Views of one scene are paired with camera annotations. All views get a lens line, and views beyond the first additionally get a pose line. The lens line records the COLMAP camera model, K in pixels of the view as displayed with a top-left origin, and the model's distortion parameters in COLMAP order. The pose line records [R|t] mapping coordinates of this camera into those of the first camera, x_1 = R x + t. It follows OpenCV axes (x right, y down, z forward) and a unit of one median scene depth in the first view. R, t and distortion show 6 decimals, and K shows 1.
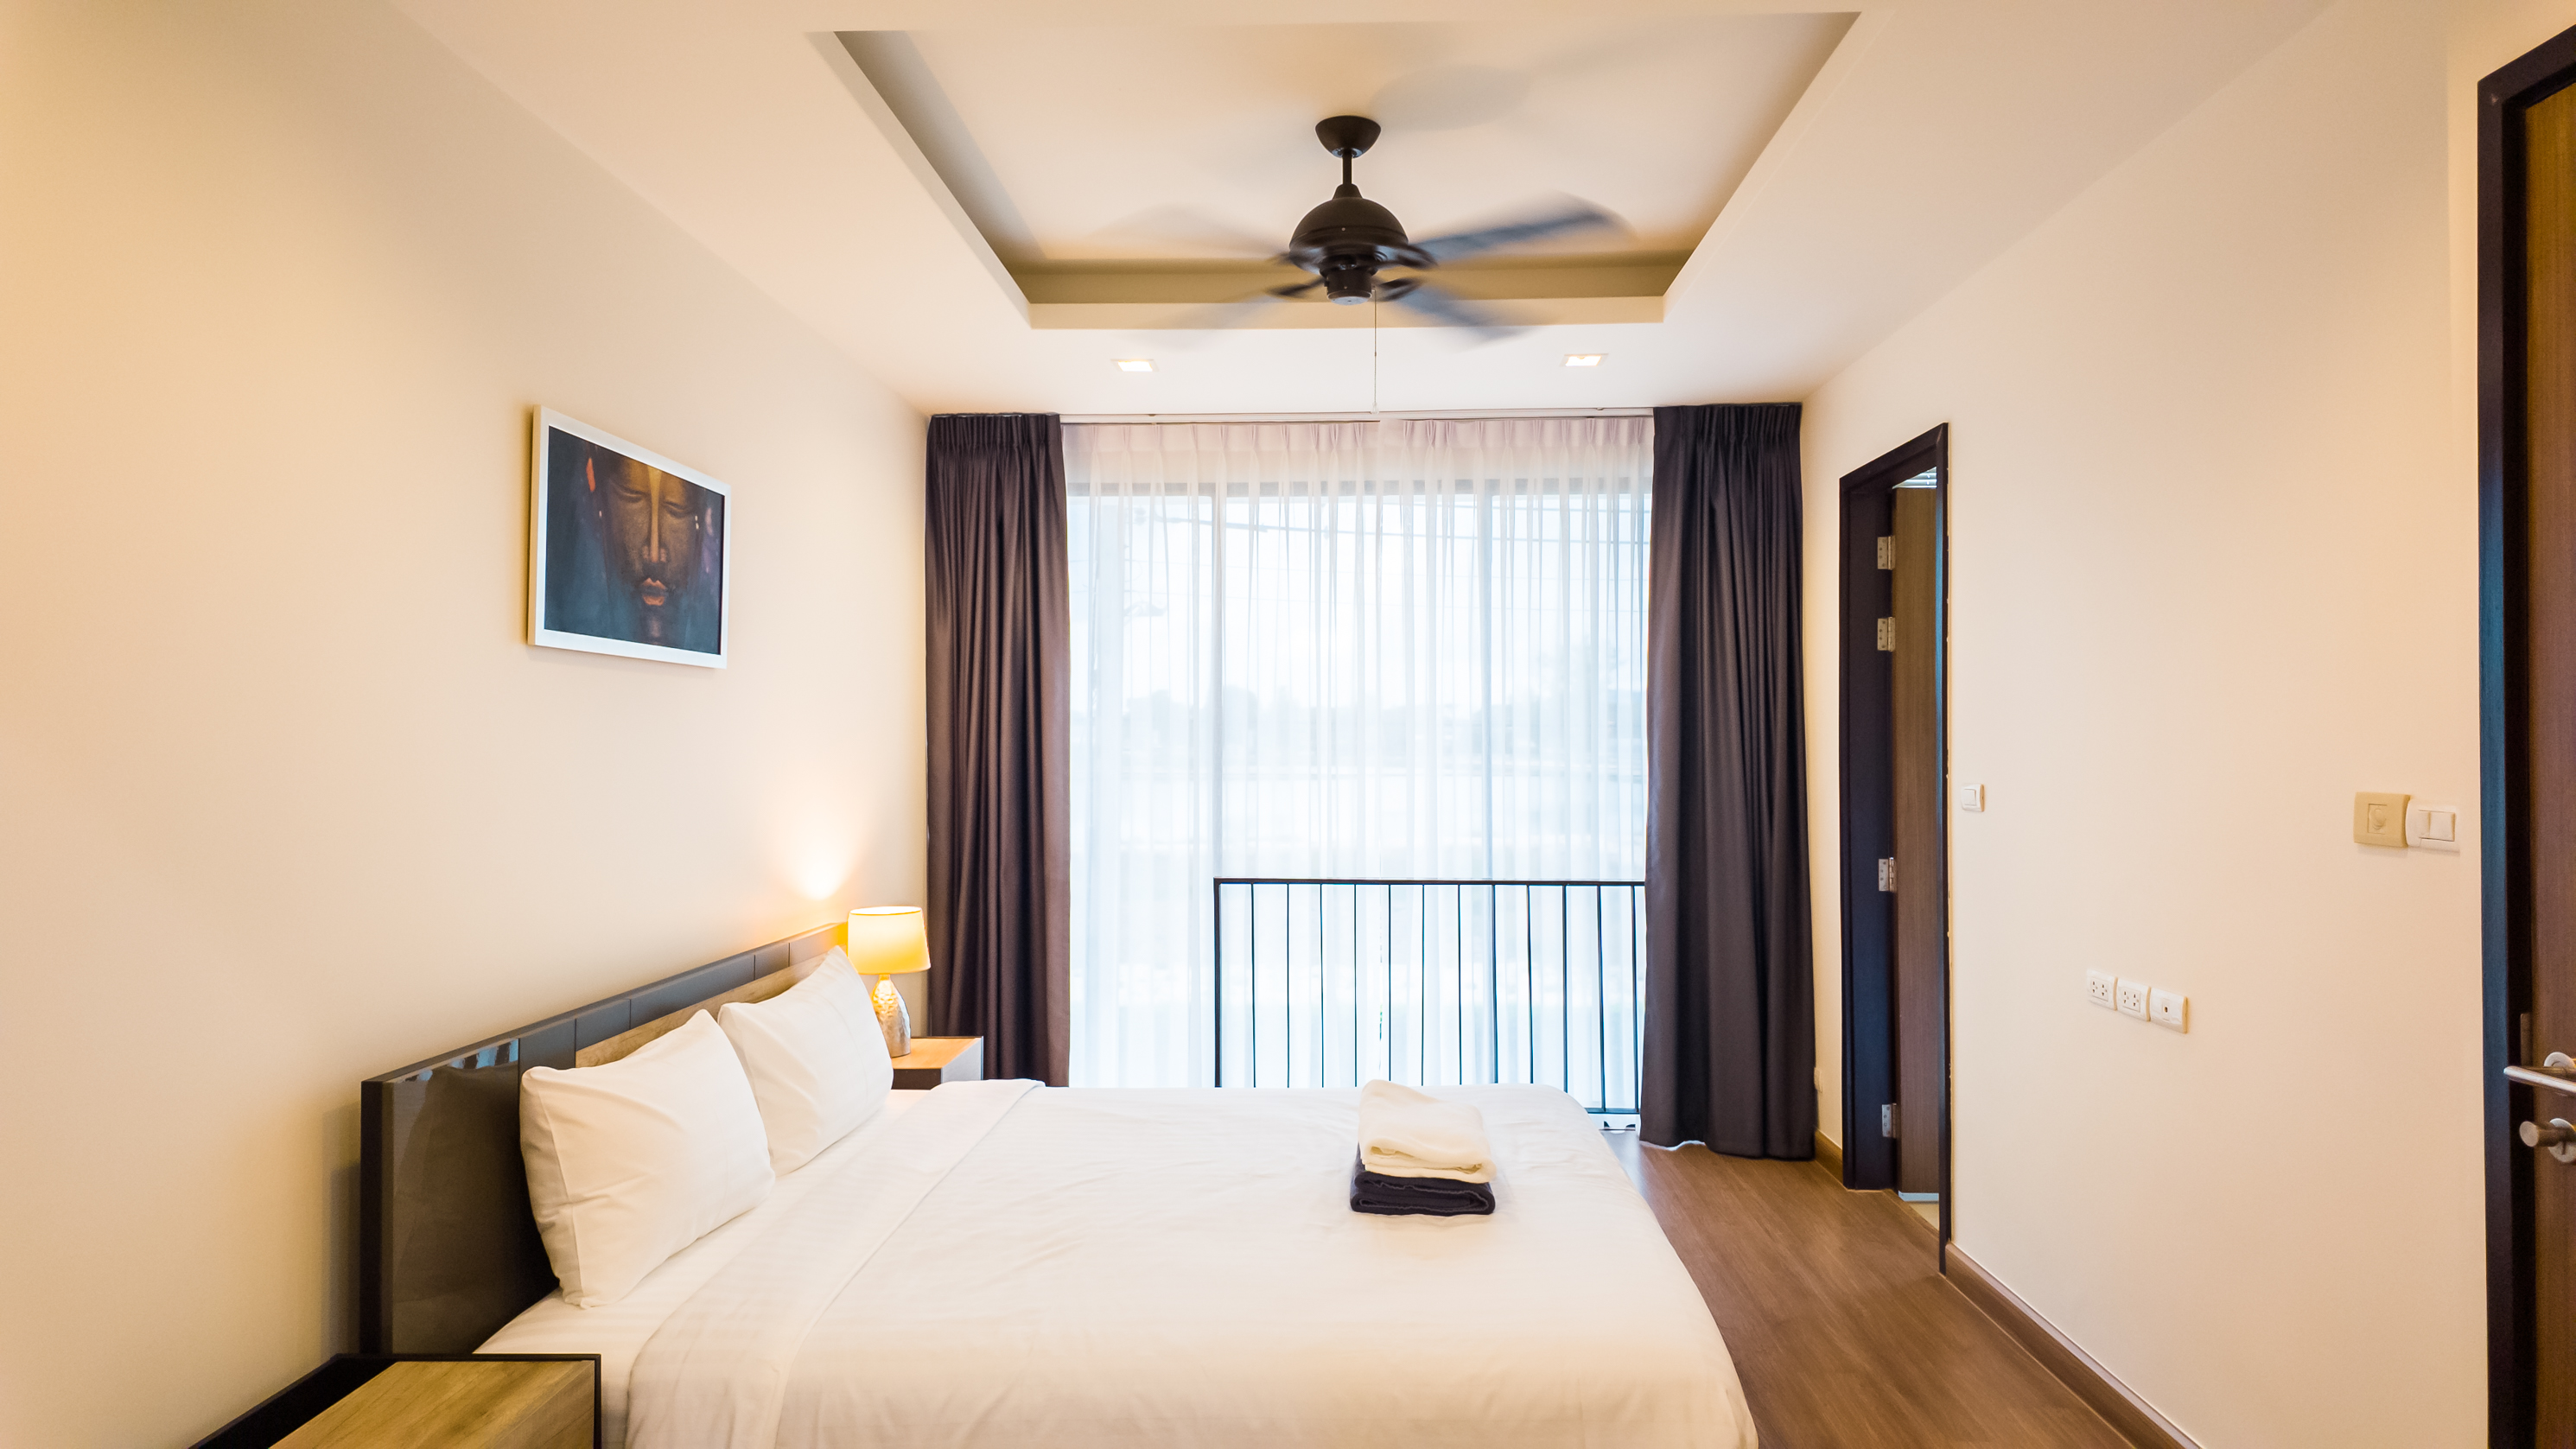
lens RADIAL K [[1491.7, 0, 1276.6], [0, 1491.7, 739.4], [0, 0, 1]] dist [0.040530, -0.037553]
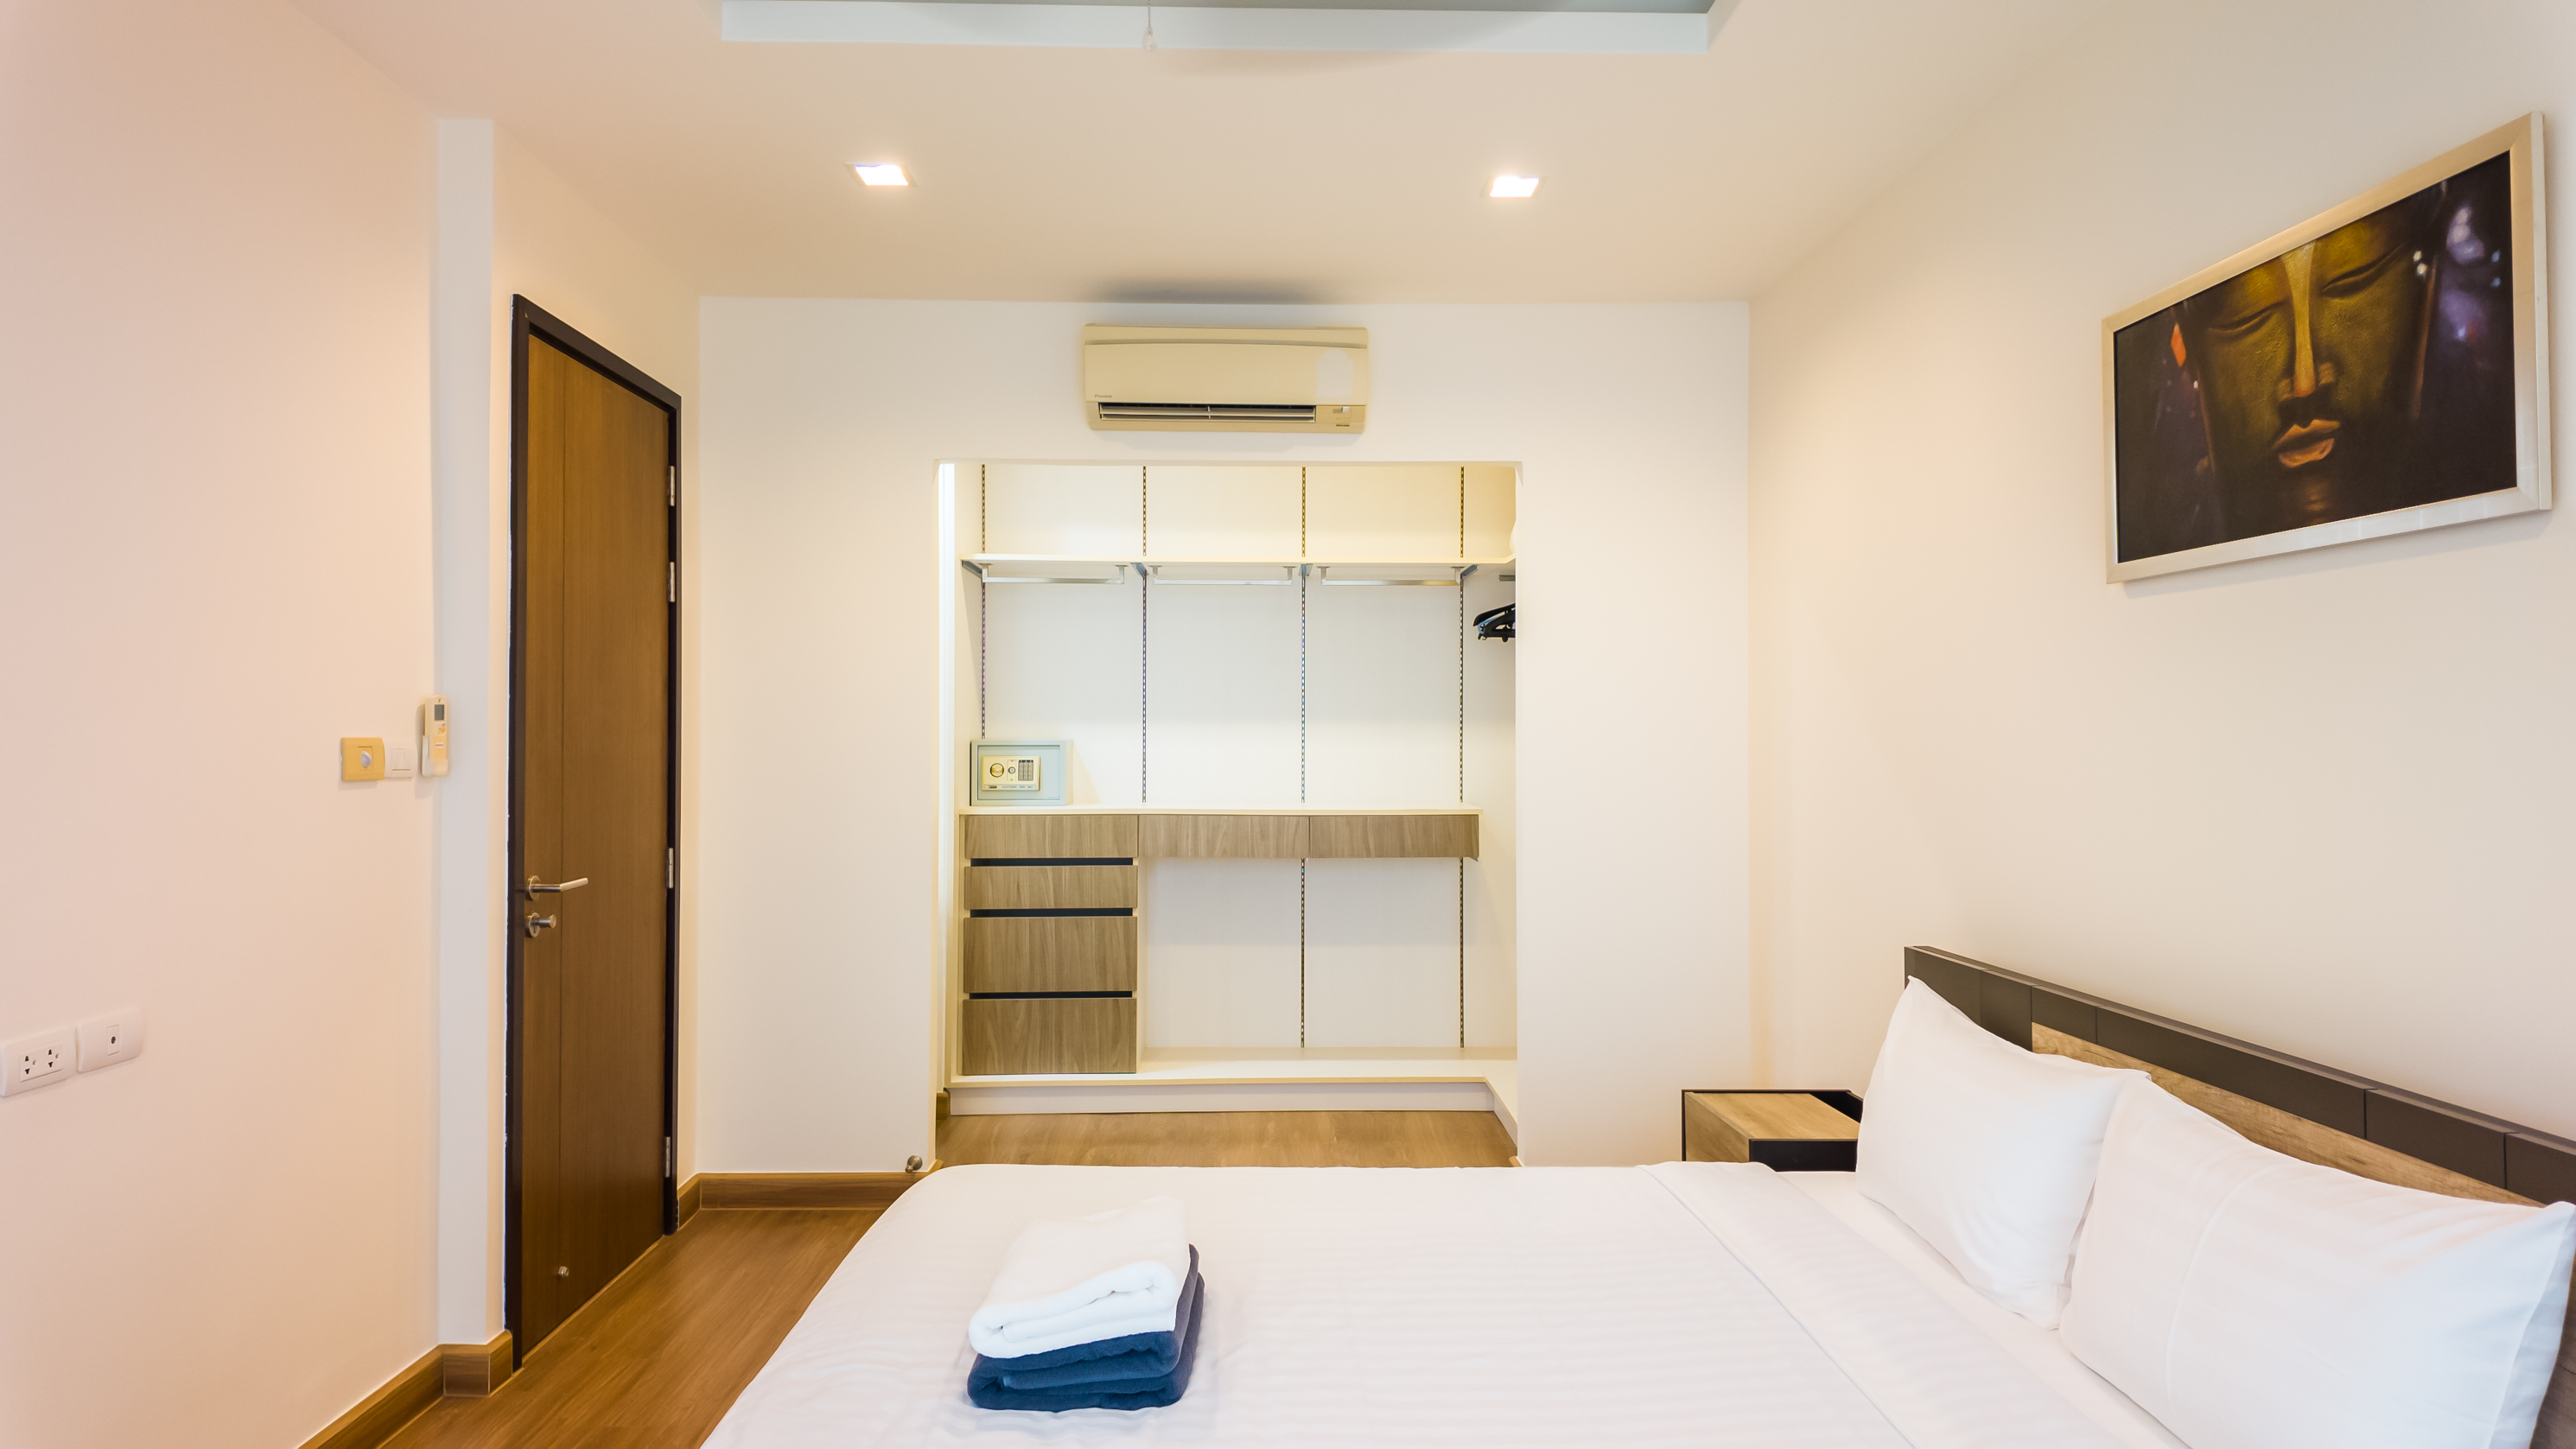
lens RADIAL K [[1491.7, 0, 1285.7], [0, 1491.7, 722.8], [0, 0, 1]] dist [0.040530, -0.037553]
pose [[-0.997083, -0.001061, -0.076312, 0.036108], [-0.000212, 0.999938, -0.011134, 0.016167], [0.076319, -0.011086, -0.997022, 0.986396]]
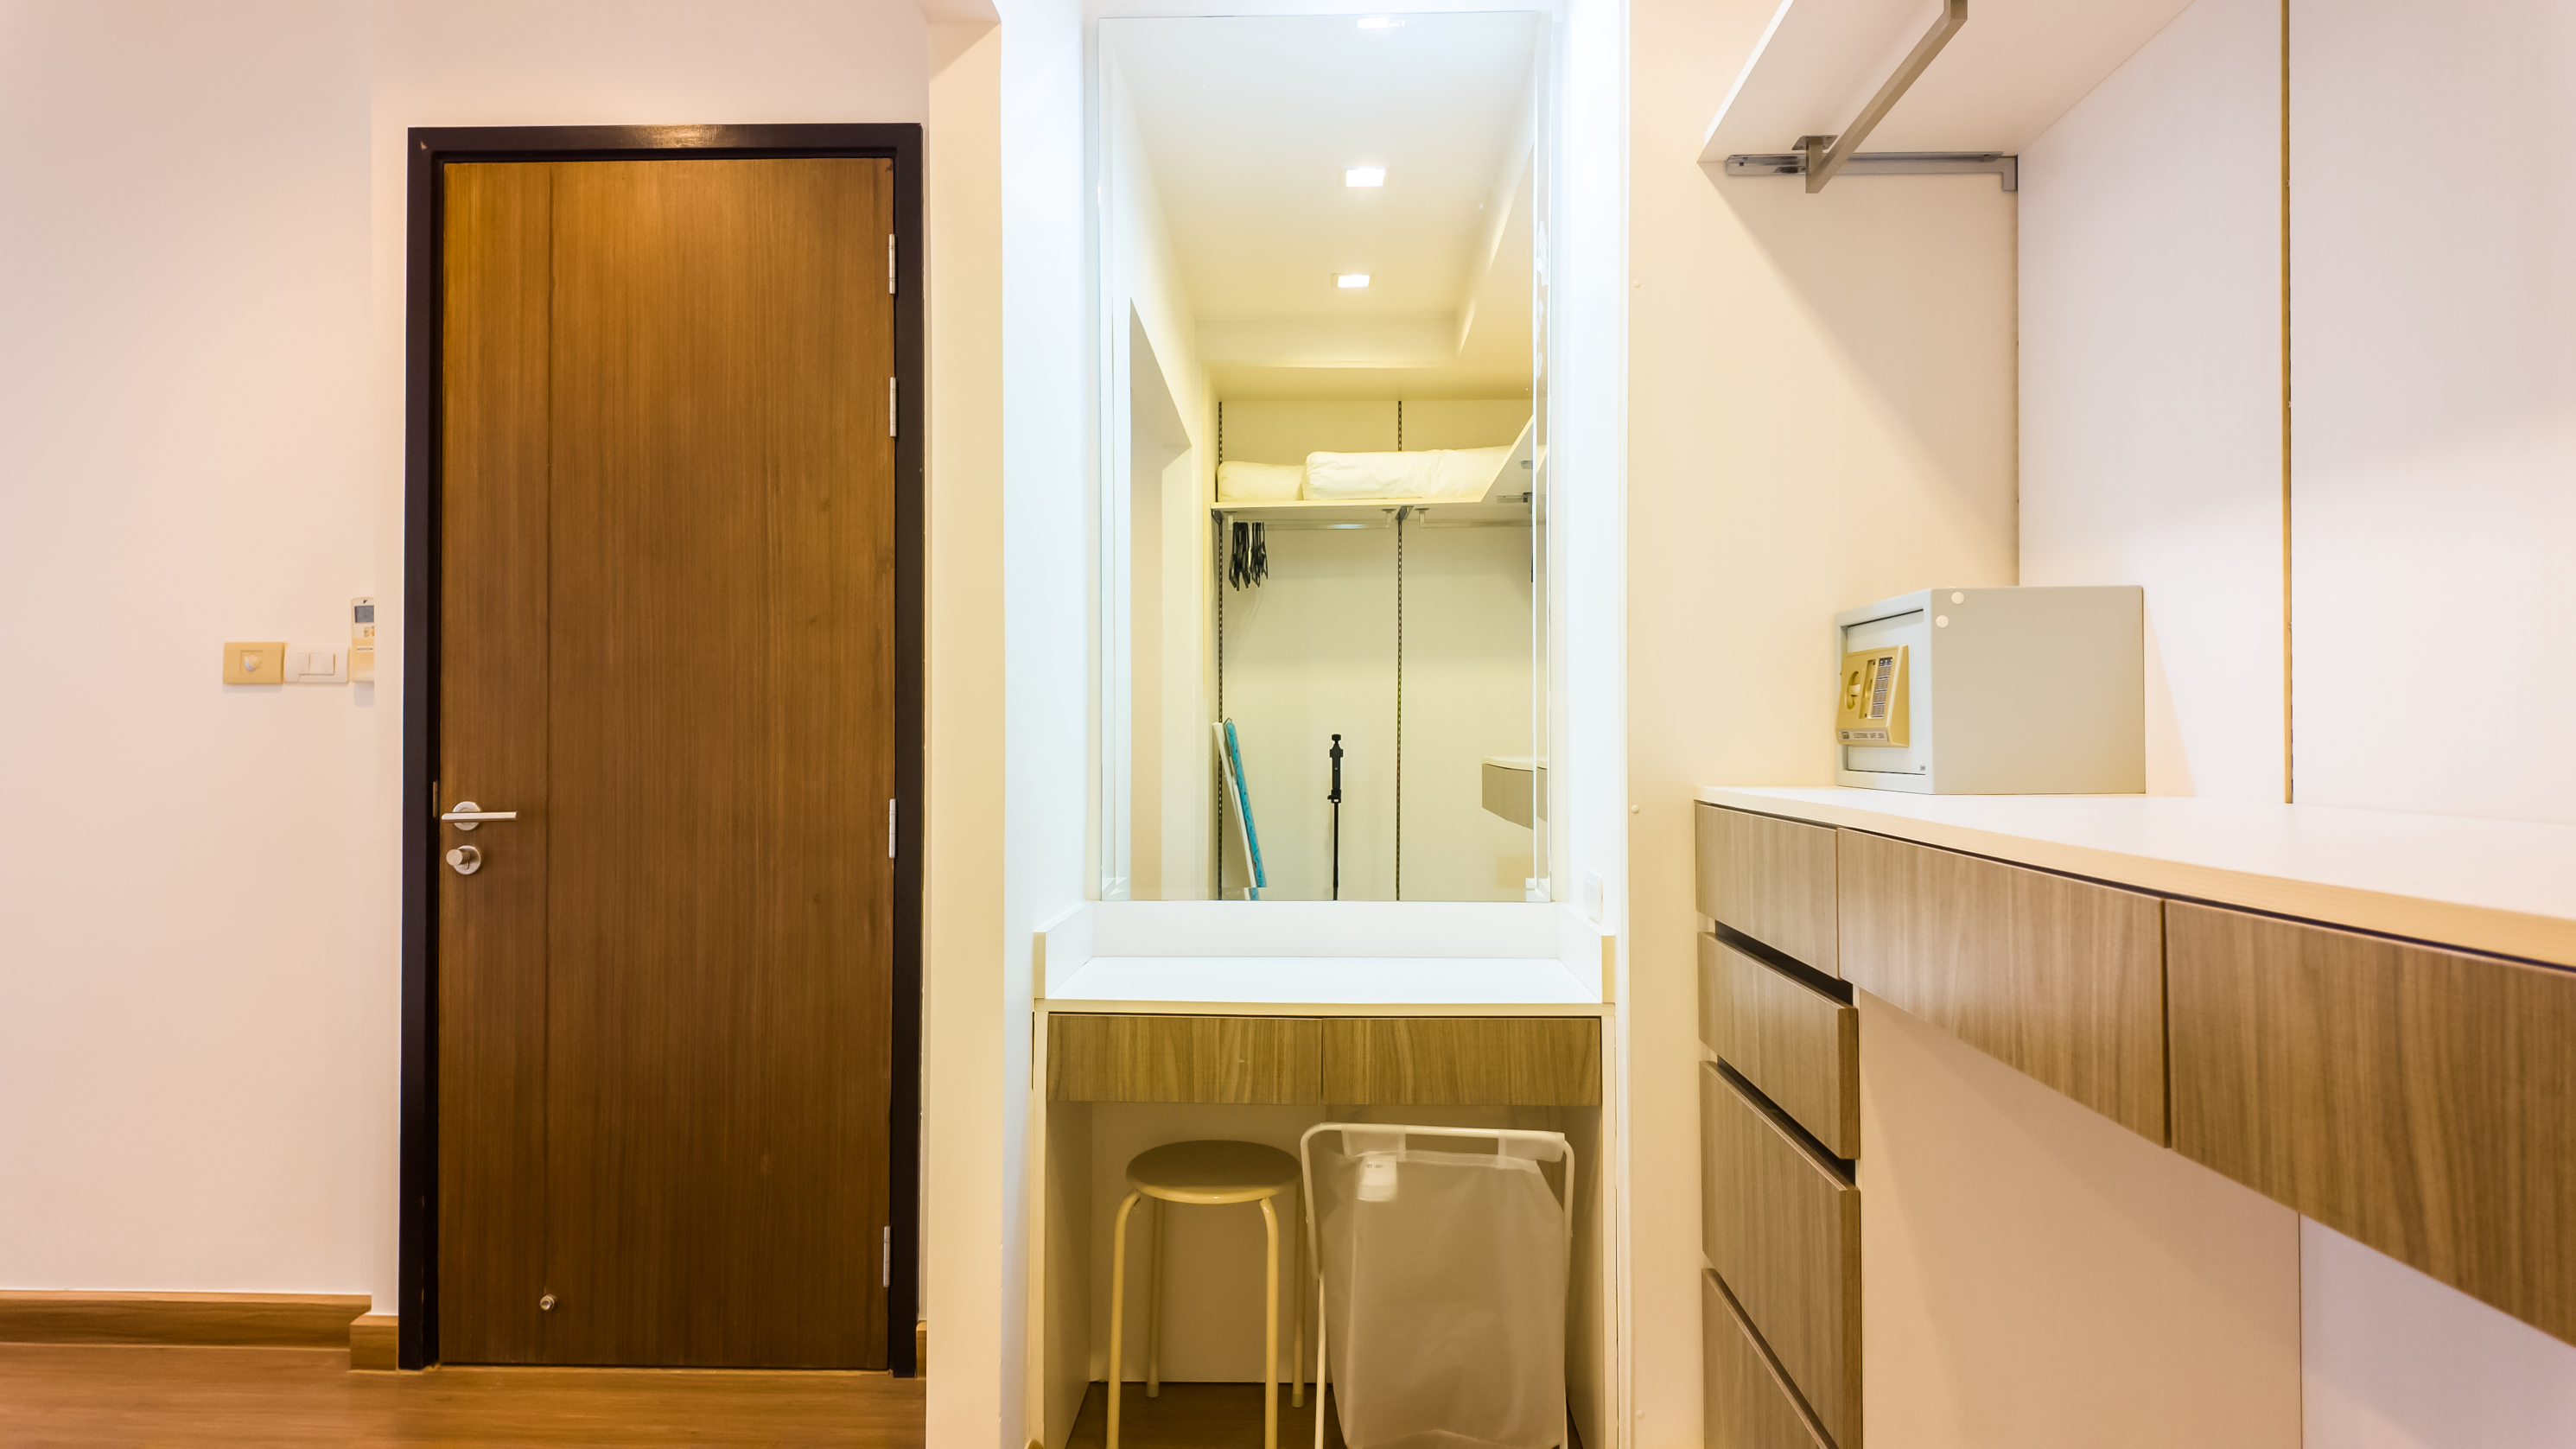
lens RADIAL K [[1503.8, 0, 1298.3], [0, 1503.8, 721.5], [0, 0, 1]] dist [0.005864, -0.000737]
pose [[-0.015870, 0.010606, 0.999818, -0.228833], [0.003277, 0.999939, -0.010555, 0.050873], [-0.999869, 0.003109, -0.015904, 0.068249]]
